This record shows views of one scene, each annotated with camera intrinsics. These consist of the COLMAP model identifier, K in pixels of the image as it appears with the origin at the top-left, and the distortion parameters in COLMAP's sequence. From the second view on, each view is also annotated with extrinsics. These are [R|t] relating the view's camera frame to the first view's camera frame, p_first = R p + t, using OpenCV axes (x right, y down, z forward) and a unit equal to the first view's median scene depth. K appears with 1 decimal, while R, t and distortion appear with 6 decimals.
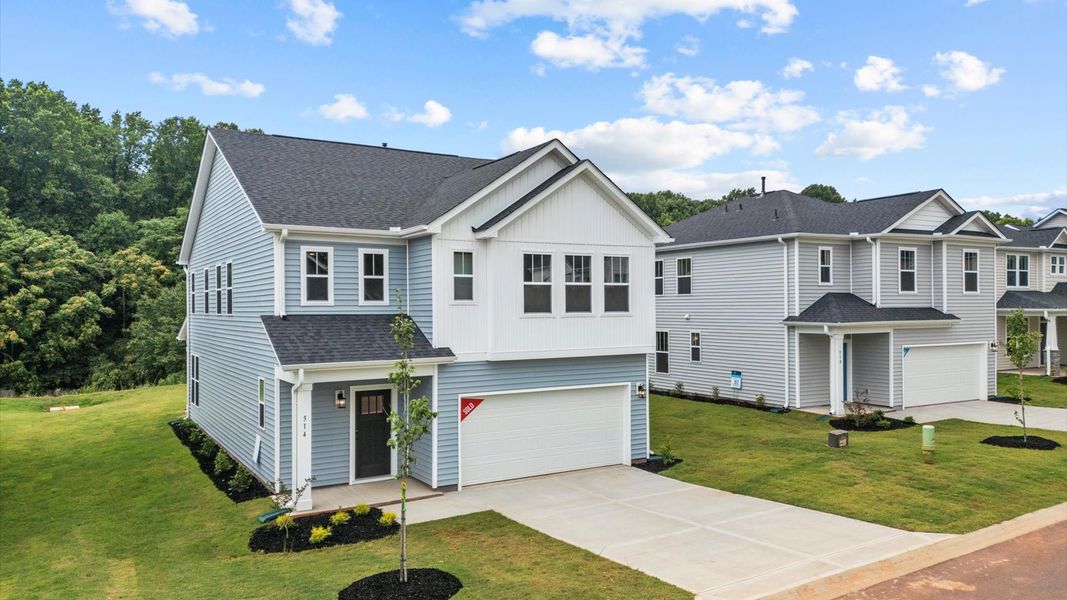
lens RADIAL K [[768.4, 0, 533.9], [0, 768.4, 301.0], [0, 0, 1]] dist [0.030526, -0.008013]
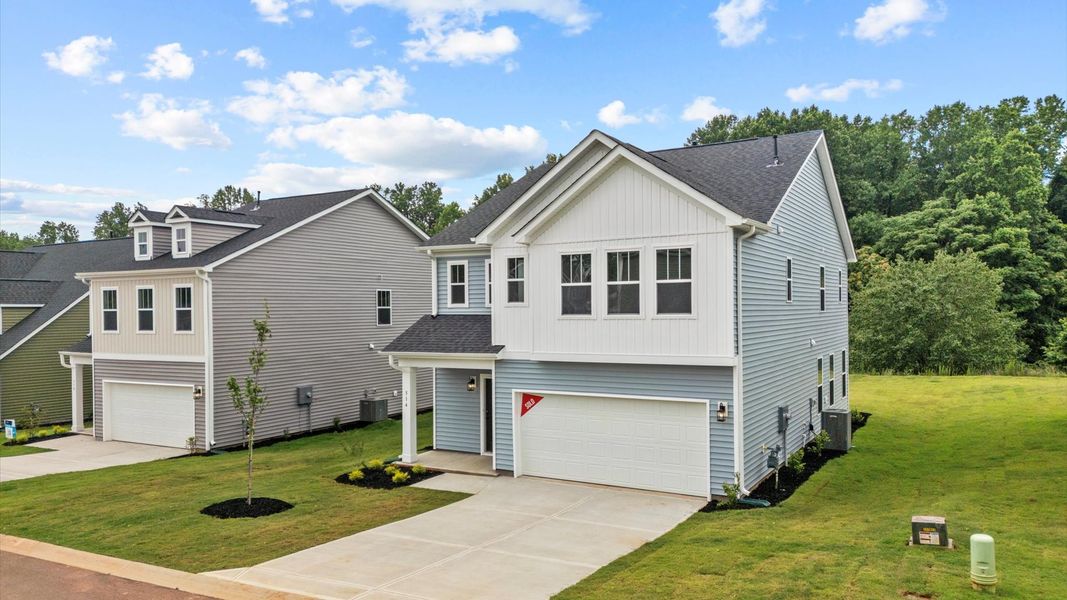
lens RADIAL K [[768.4, 0, 535.2], [0, 768.4, 303.3], [0, 0, 1]] dist [0.030526, -0.008013]
pose [[0.464681, -0.004544, -0.885466, 0.847216], [0.014185, 0.999897, 0.002313, -0.001887], [0.885364, -0.013635, 0.464698, 0.503821]]
